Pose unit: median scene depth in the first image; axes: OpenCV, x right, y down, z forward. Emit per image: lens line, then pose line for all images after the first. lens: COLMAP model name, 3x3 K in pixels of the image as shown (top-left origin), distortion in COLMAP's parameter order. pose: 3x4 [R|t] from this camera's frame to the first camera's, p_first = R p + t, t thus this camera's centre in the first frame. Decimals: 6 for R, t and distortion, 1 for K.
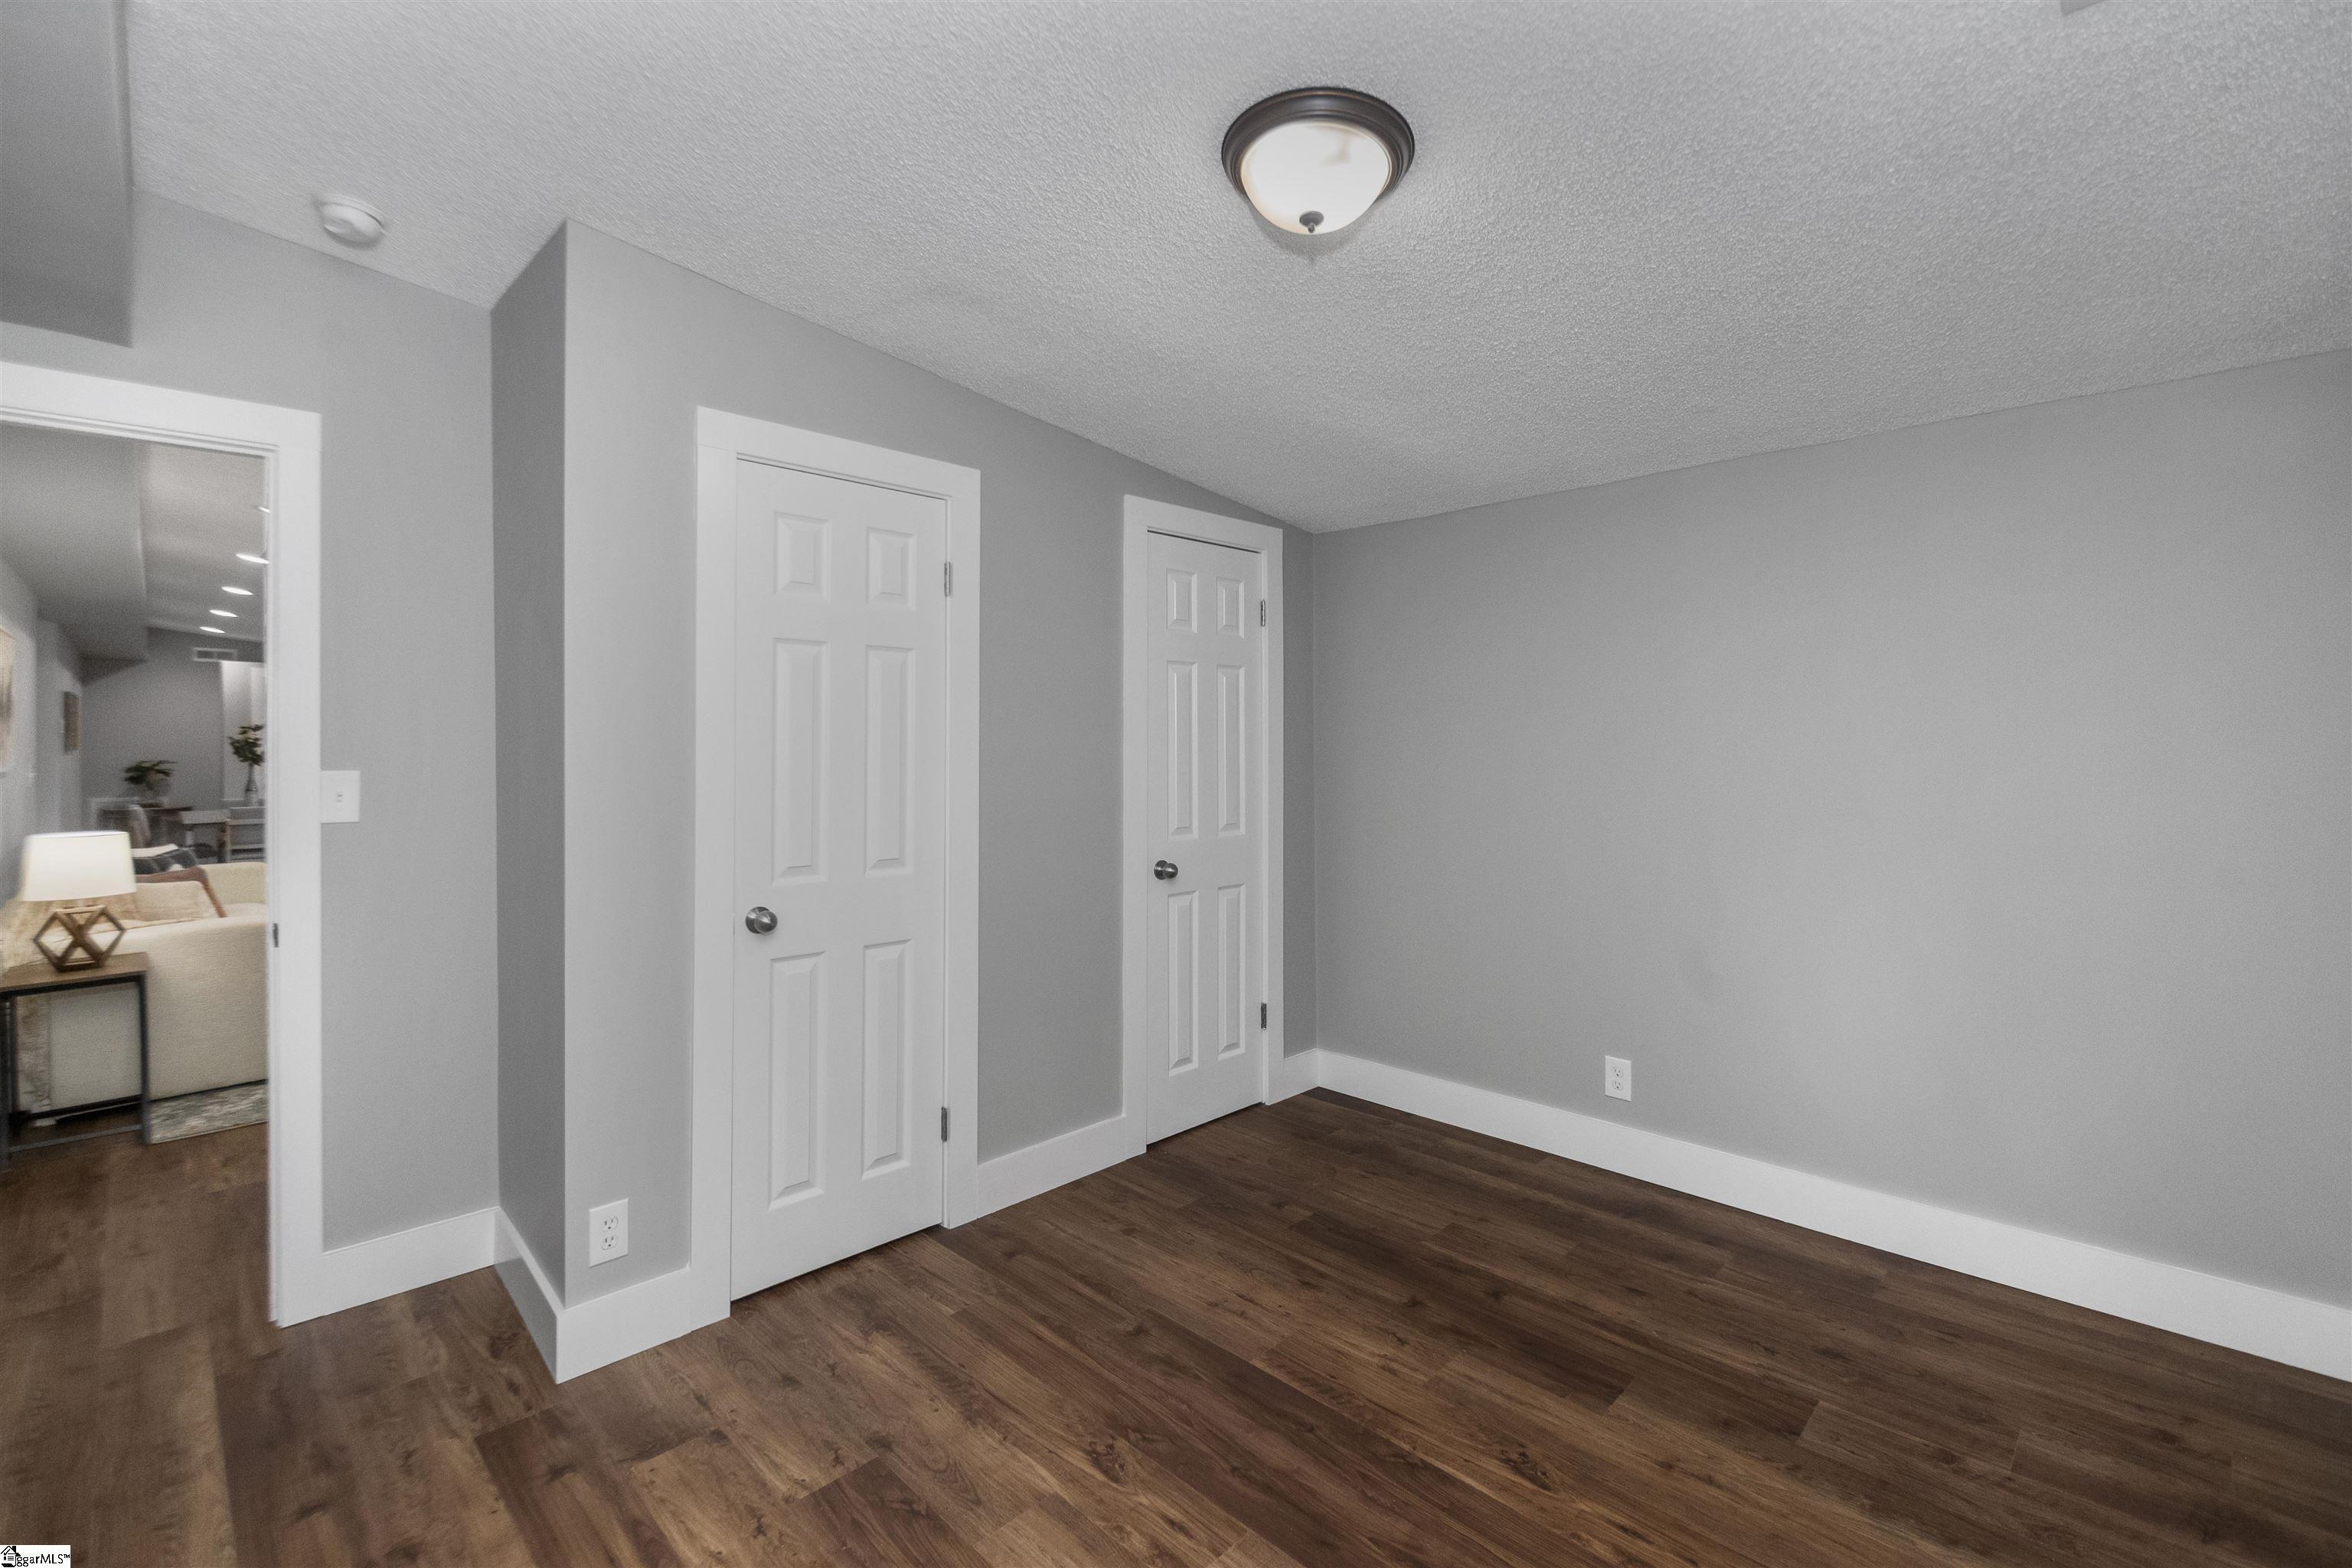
lens RADIAL K [[1039.9, 0, 1178.8], [0, 1039.9, 754.0], [0, 0, 1]] dist [-0.000268, -0.010261]
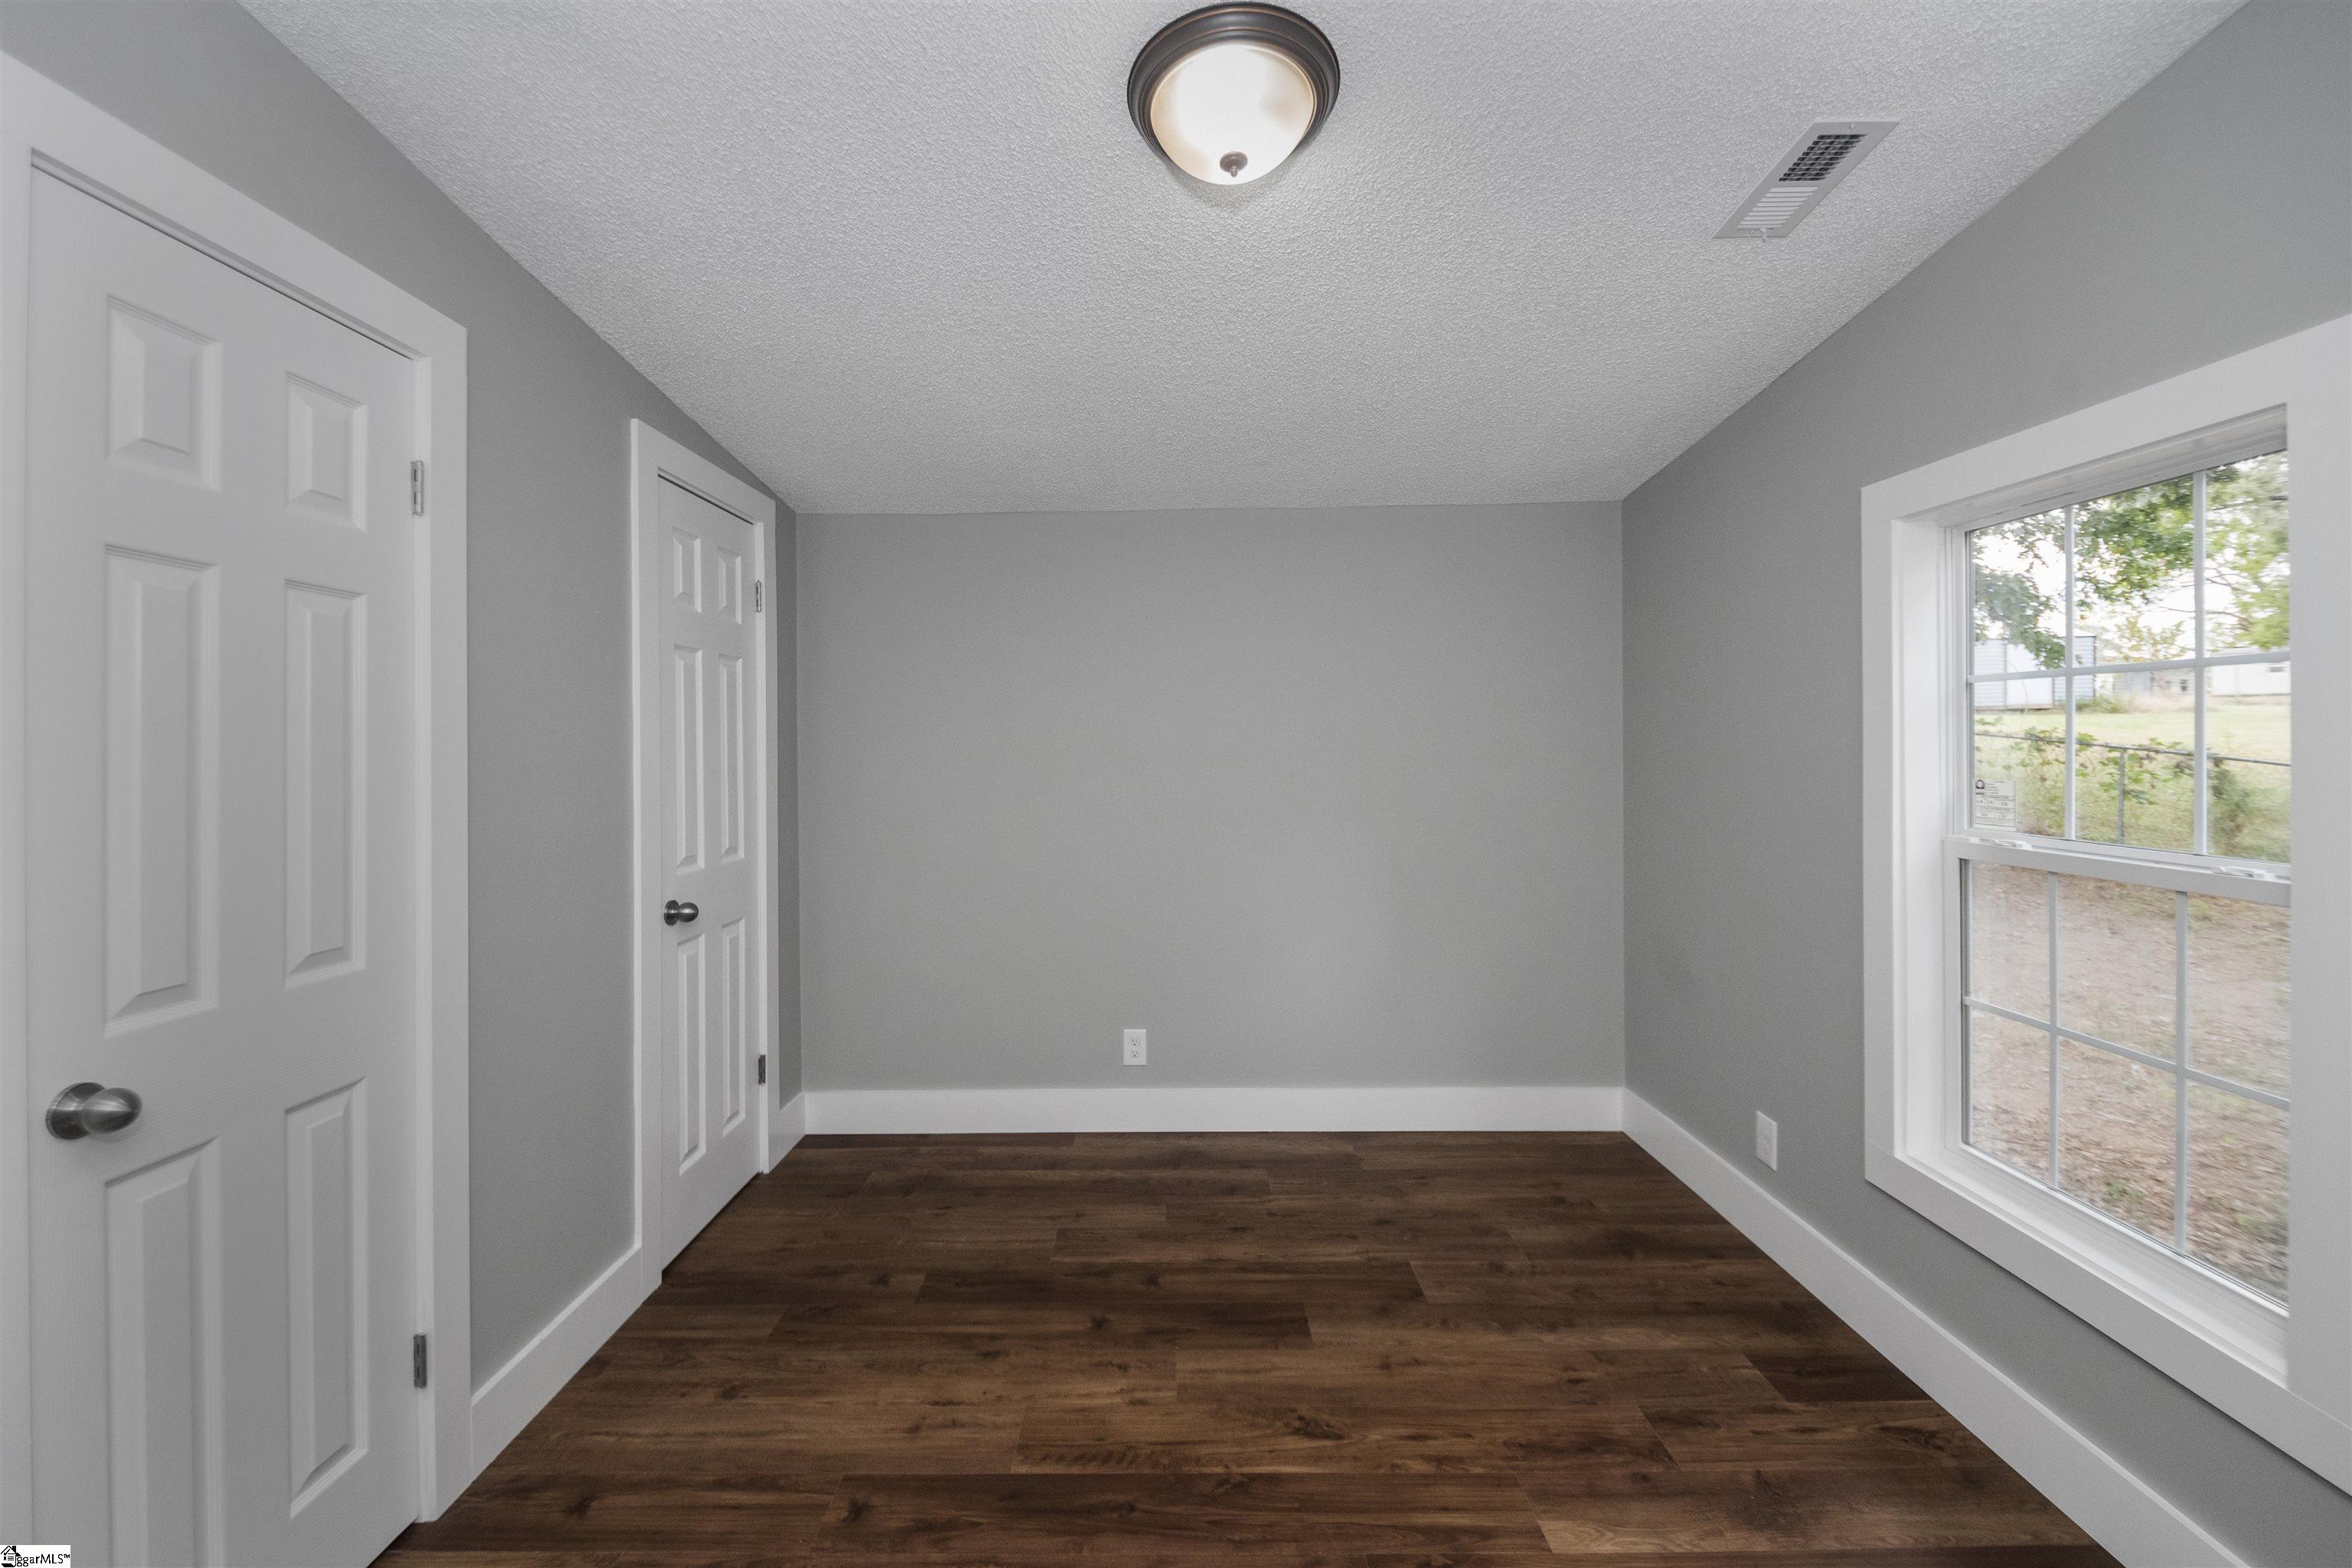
lens RADIAL K [[960.8, 0, 1174.1], [0, 960.8, 754.7], [0, 0, 1]] dist [-0.001598, -0.004046]
pose [[0.712497, -0.013987, 0.701536, -0.310079], [0.017722, 0.999841, 0.001936, -0.001576], [-0.701451, 0.011053, 0.712632, 0.277505]]
